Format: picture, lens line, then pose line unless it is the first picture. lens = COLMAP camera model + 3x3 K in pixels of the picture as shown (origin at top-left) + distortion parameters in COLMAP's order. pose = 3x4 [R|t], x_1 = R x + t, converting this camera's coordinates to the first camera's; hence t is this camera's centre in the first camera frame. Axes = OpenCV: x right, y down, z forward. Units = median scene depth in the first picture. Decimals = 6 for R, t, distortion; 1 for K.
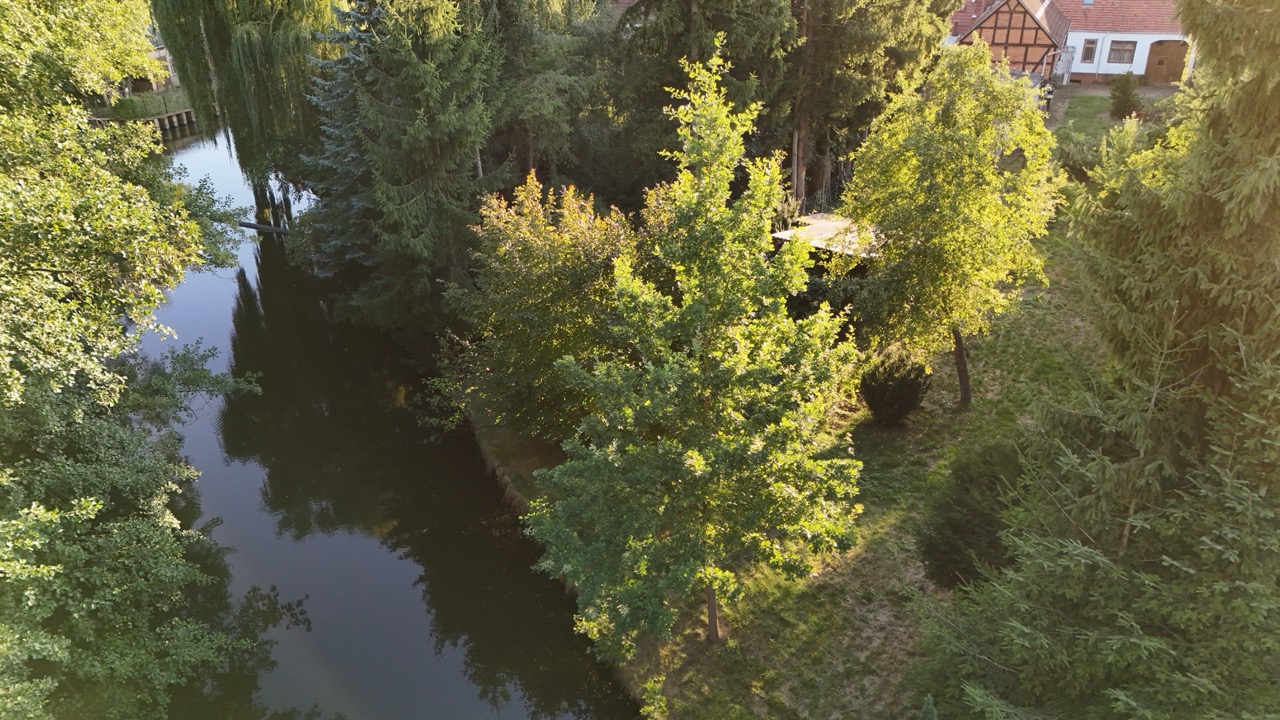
lens RADIAL K [[991.9, 0, 640.0], [0, 991.9, 360.0], [0, 0, 1]] dist [0.065914, -0.071277]
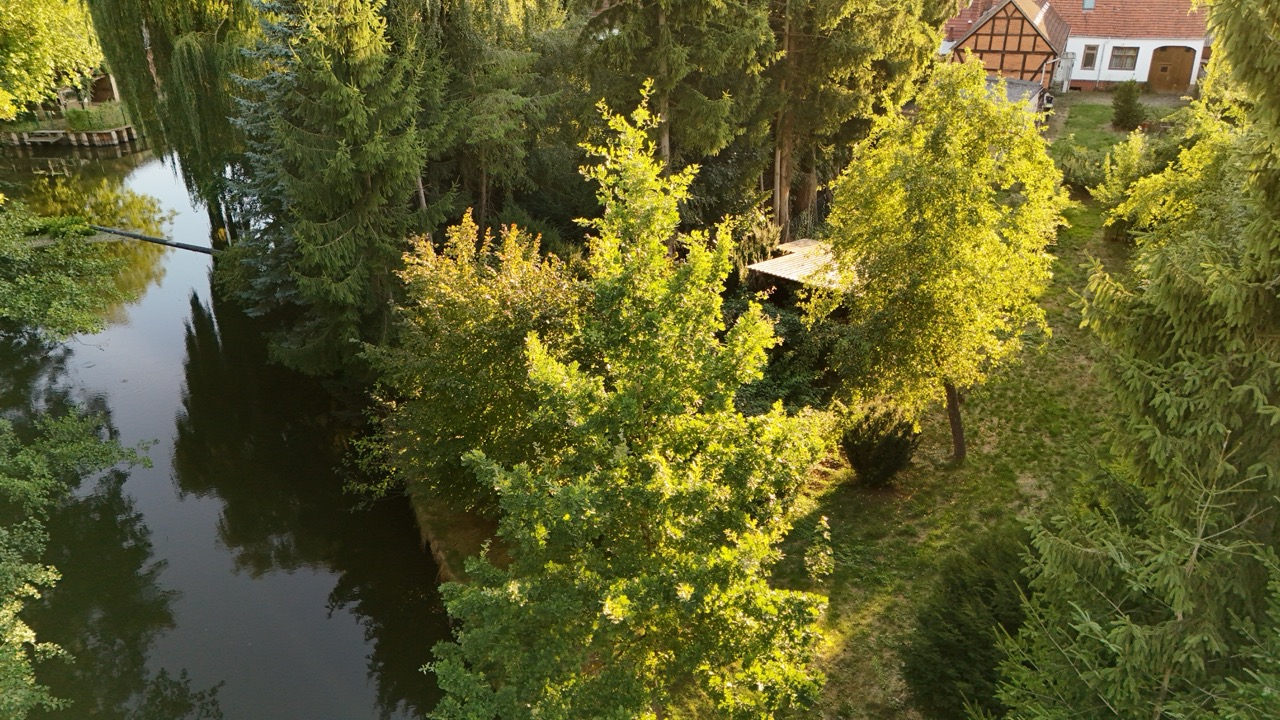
lens RADIAL K [[991.9, 0, 640.0], [0, 991.9, 360.0], [0, 0, 1]] dist [0.065914, -0.071277]
pose [[0.999996, -0.002478, 0.001607, 0.036540], [0.002479, 0.999997, -0.000386, -0.046818], [-0.001607, 0.000390, 0.999999, 0.099395]]
